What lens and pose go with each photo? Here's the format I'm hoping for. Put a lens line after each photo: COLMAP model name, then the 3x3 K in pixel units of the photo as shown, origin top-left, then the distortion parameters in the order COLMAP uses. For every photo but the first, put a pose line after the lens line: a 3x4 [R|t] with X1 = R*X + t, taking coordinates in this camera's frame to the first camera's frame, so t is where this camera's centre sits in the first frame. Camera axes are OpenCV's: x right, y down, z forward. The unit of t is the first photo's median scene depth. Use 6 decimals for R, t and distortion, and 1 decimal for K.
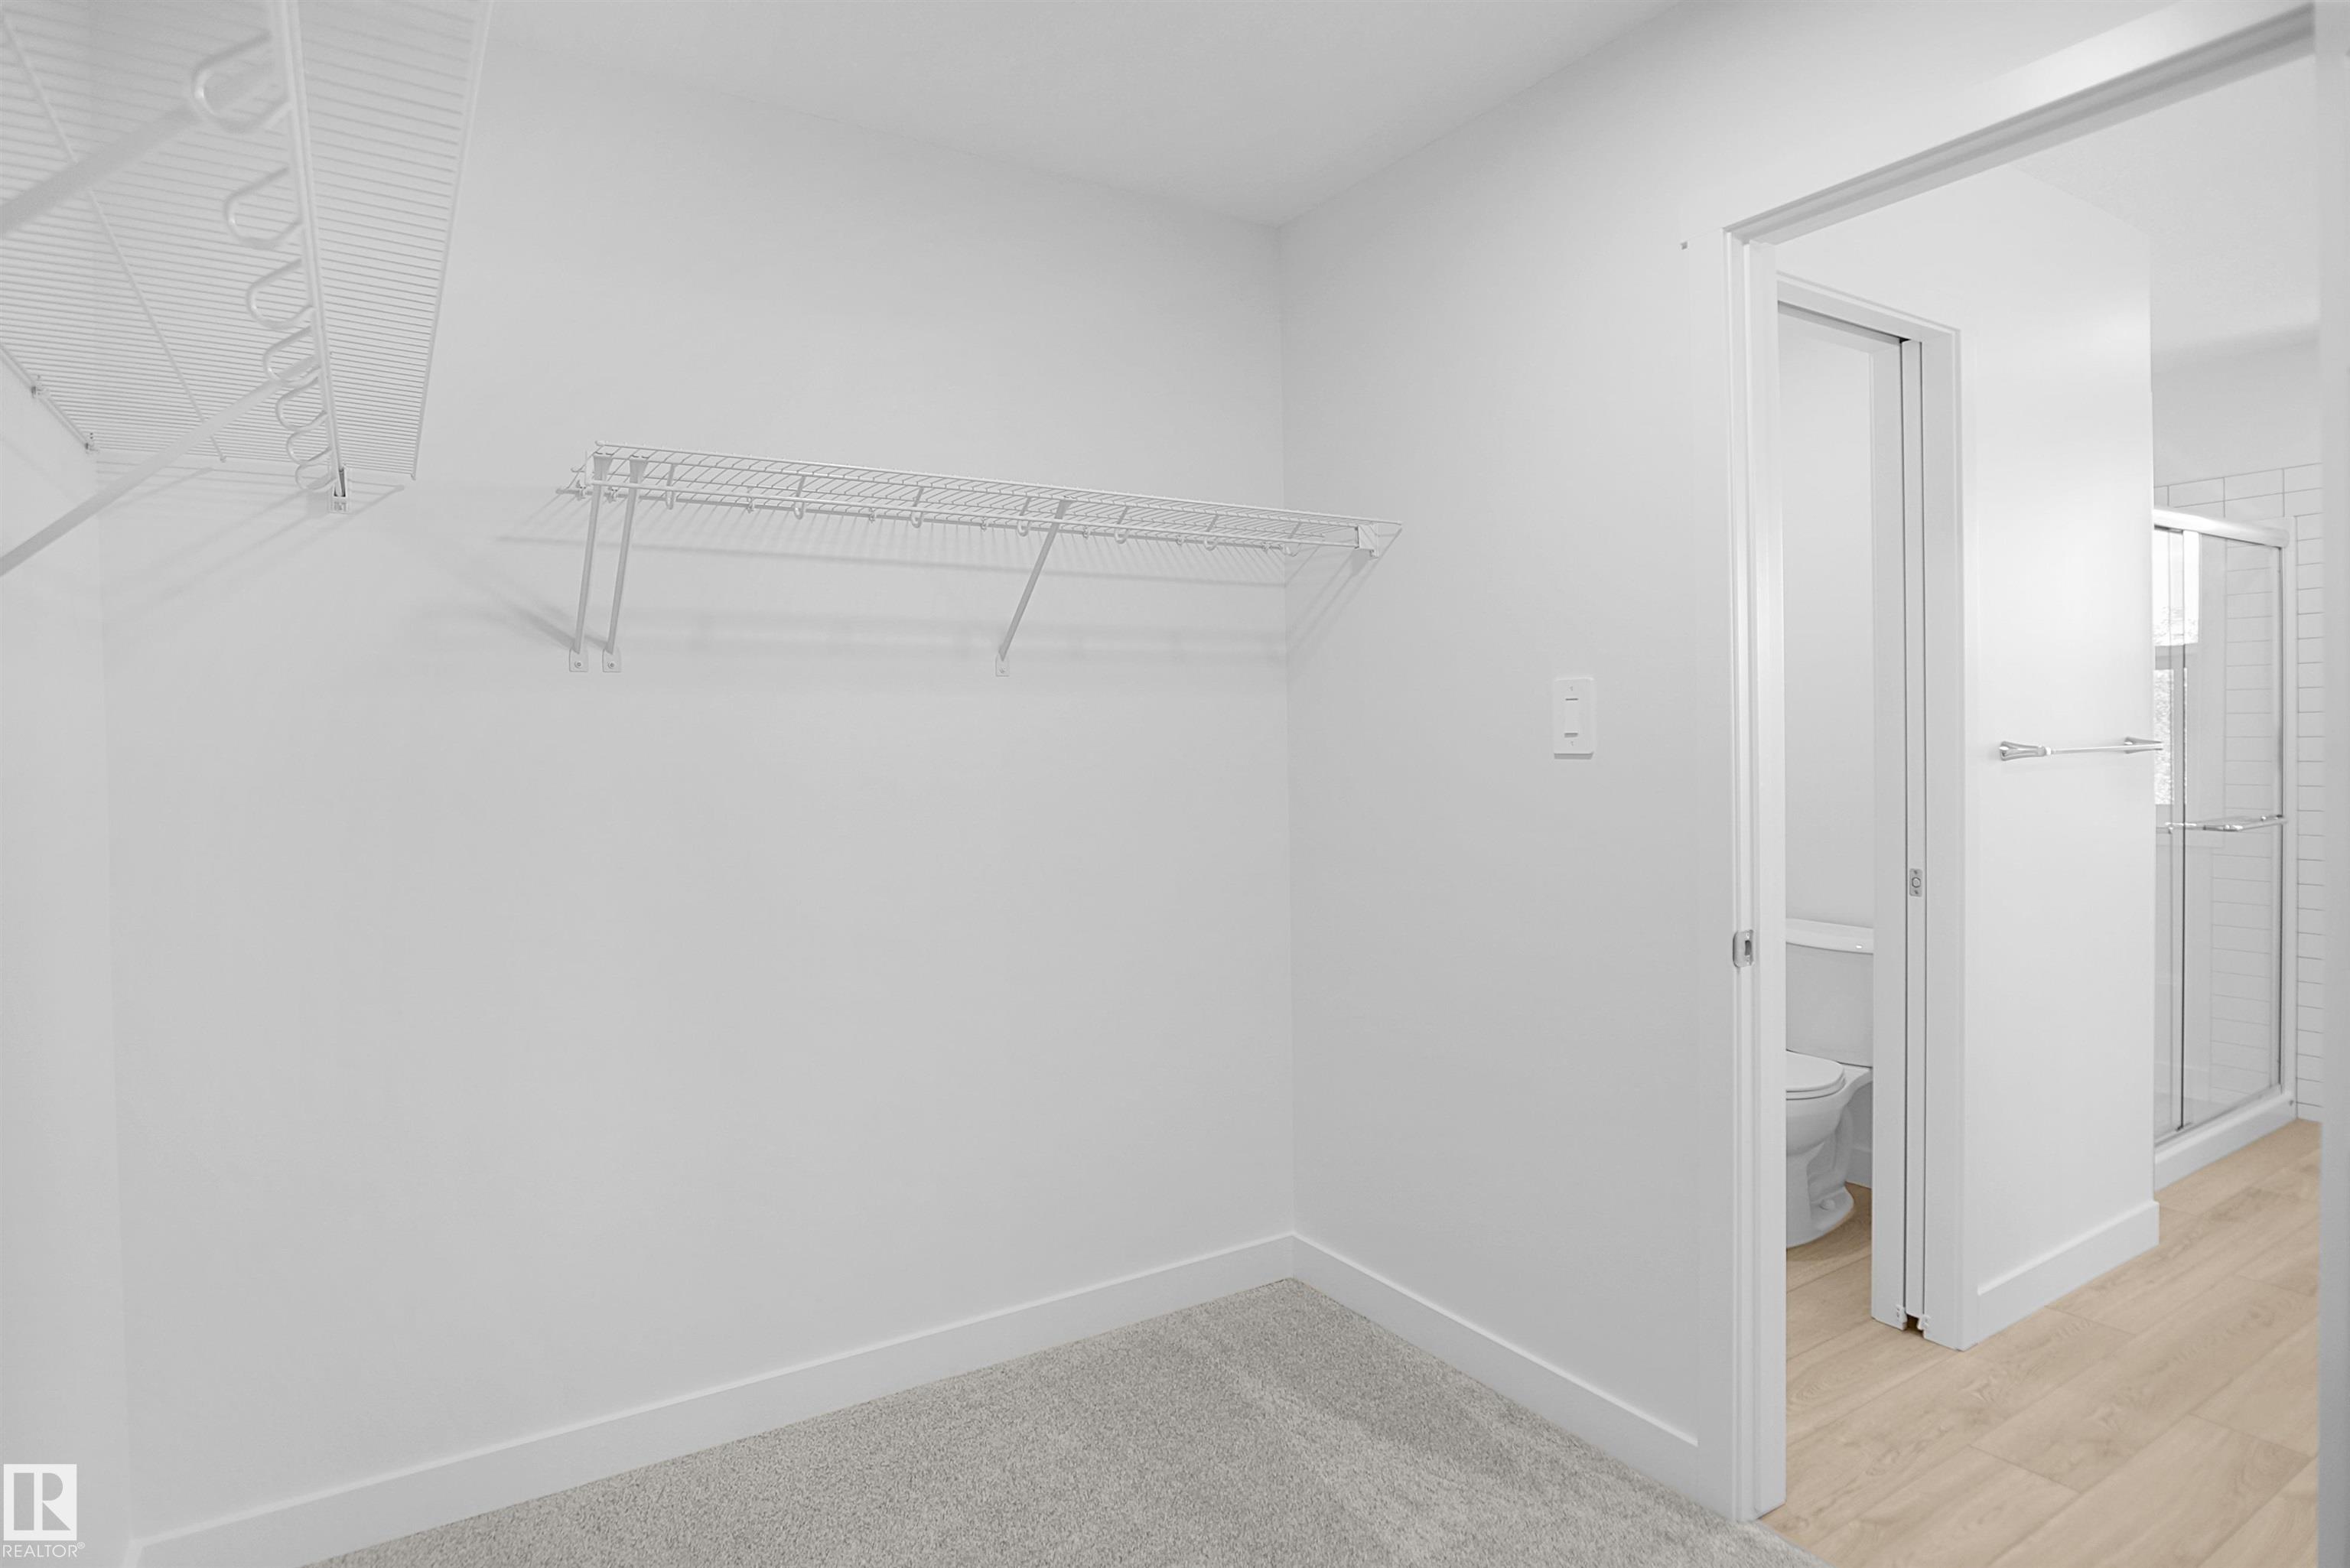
lens RADIAL K [[1292.2, 0, 1165.7], [0, 1292.2, 769.5], [0, 0, 1]] dist [-0.037289, 0.011384]
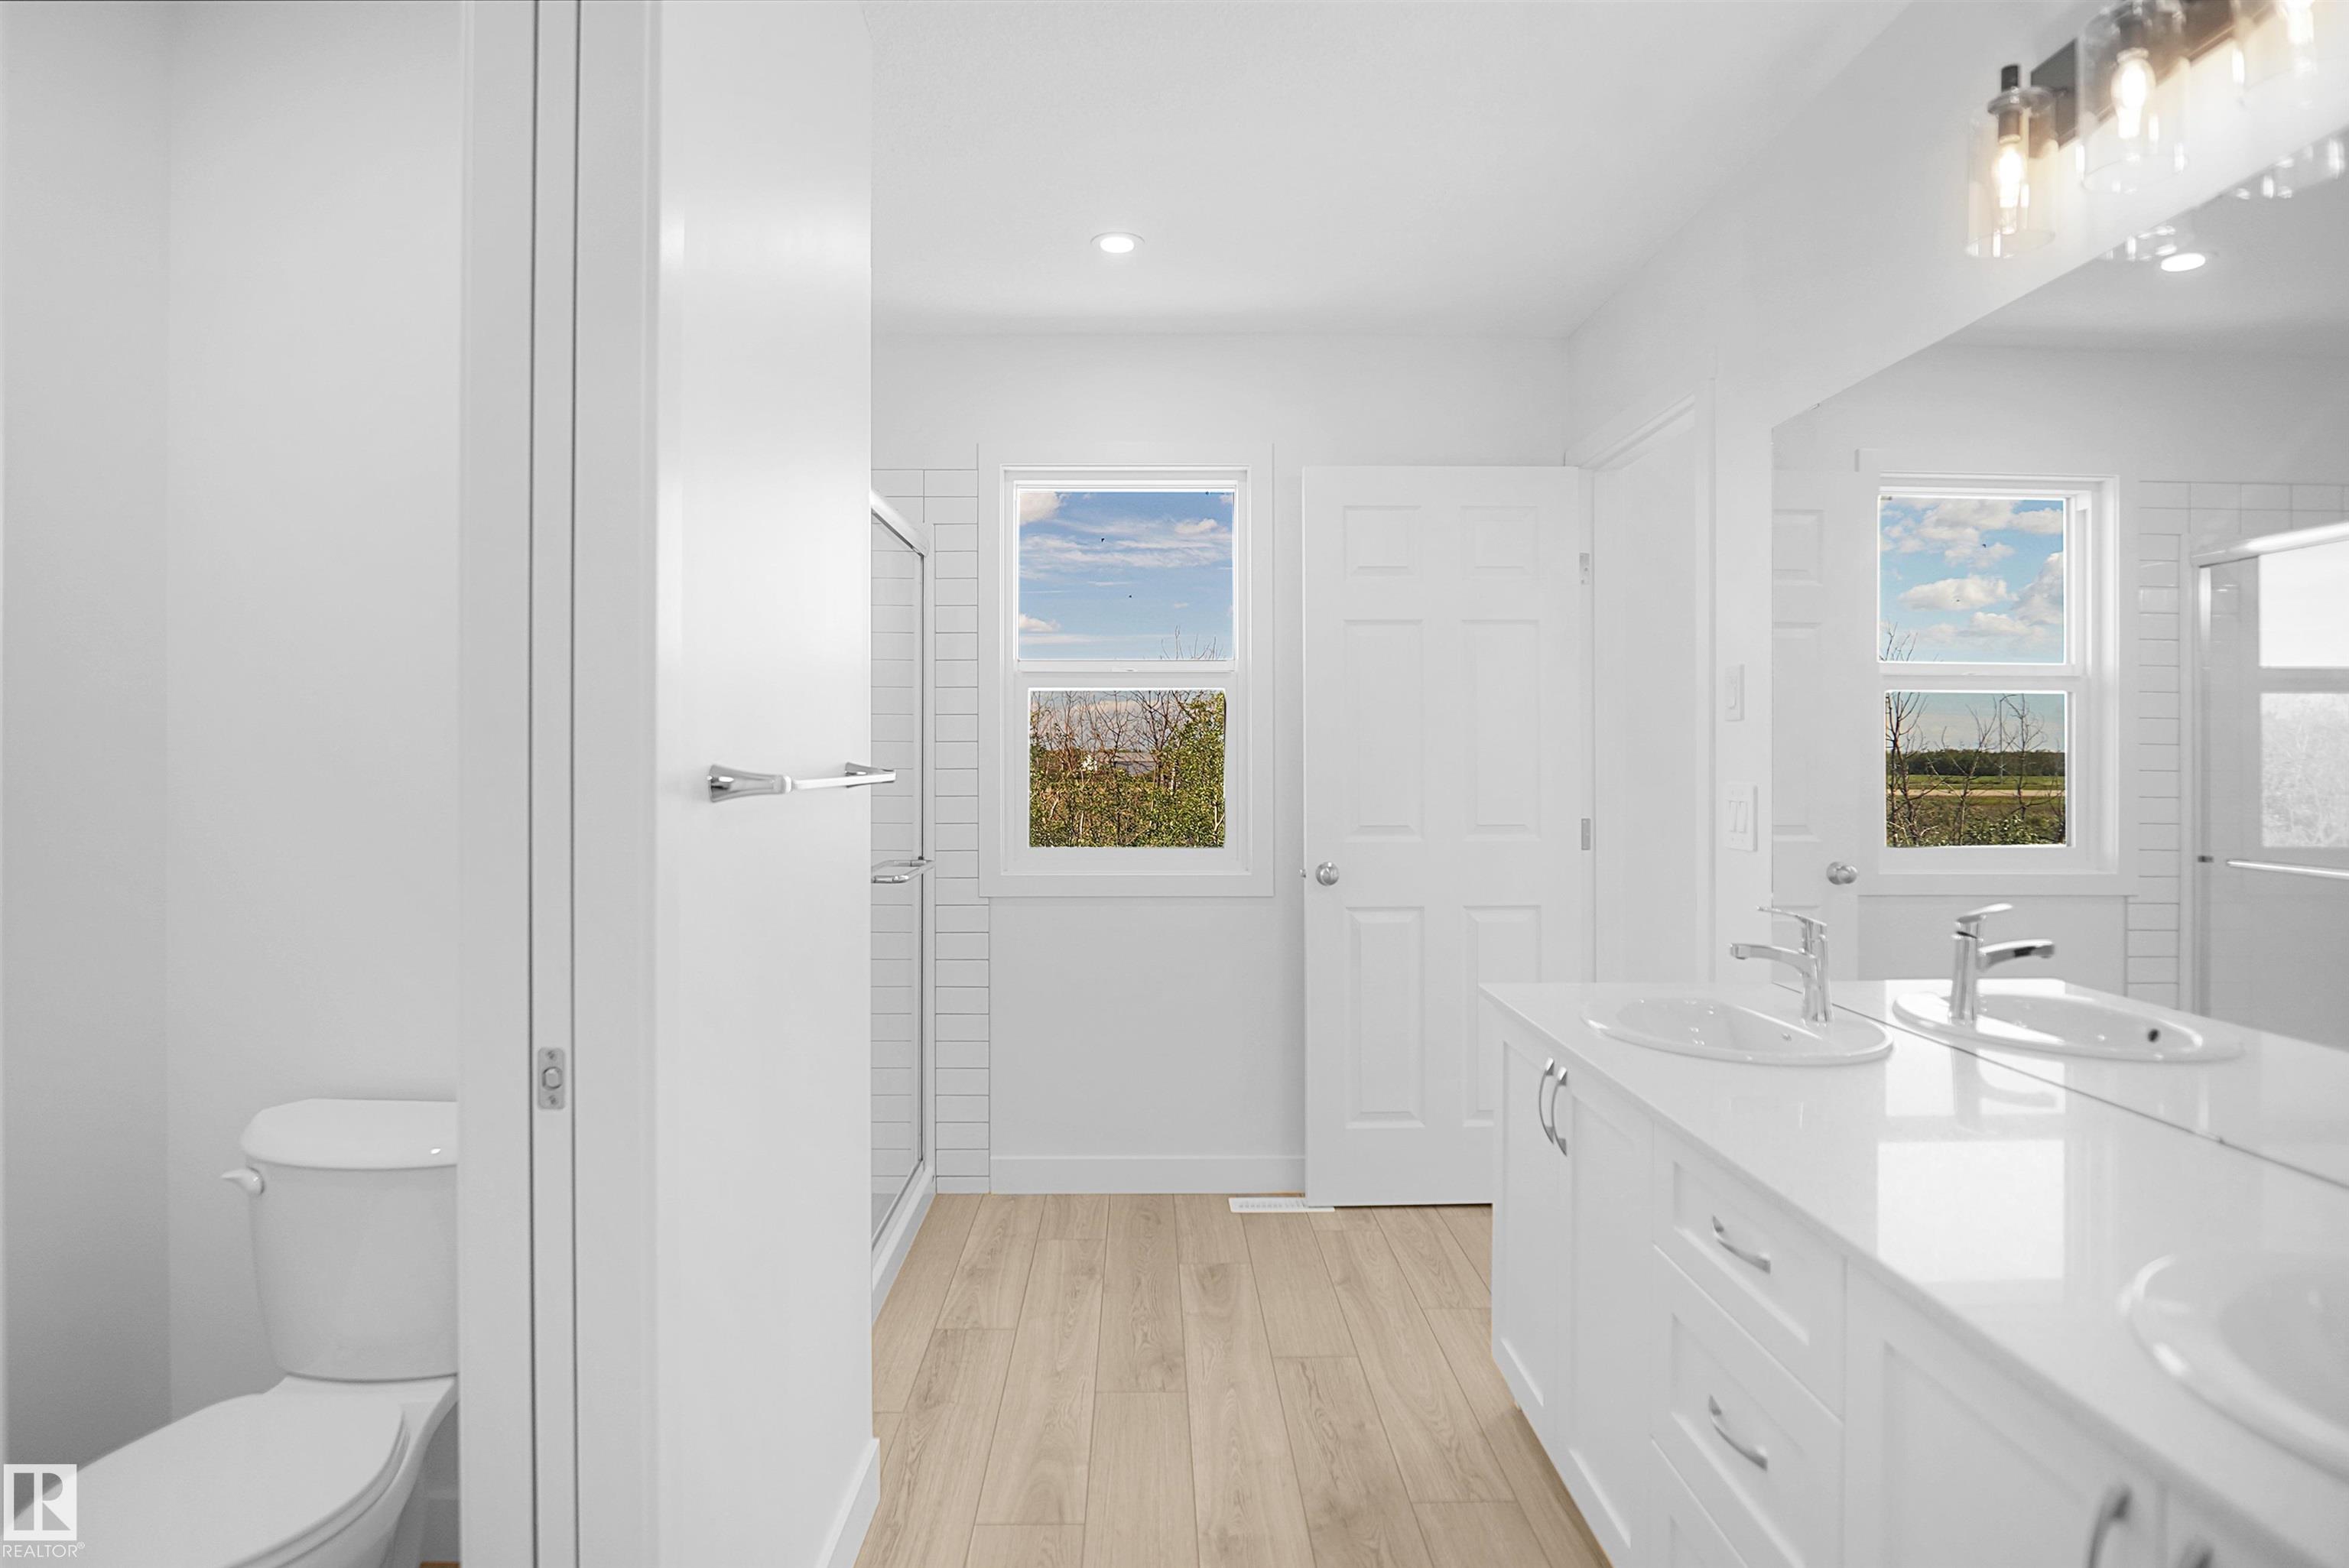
lens RADIAL K [[1291.6, 0, 1172.3], [0, 1291.6, 769.2], [0, 0, 1]] dist [-0.037289, 0.011384]
pose [[0.532230, 0.018787, 0.846391, 0.278061], [-0.001224, 0.999770, -0.021421, -0.008030], [-0.846599, 0.010365, 0.532130, 0.497626]]
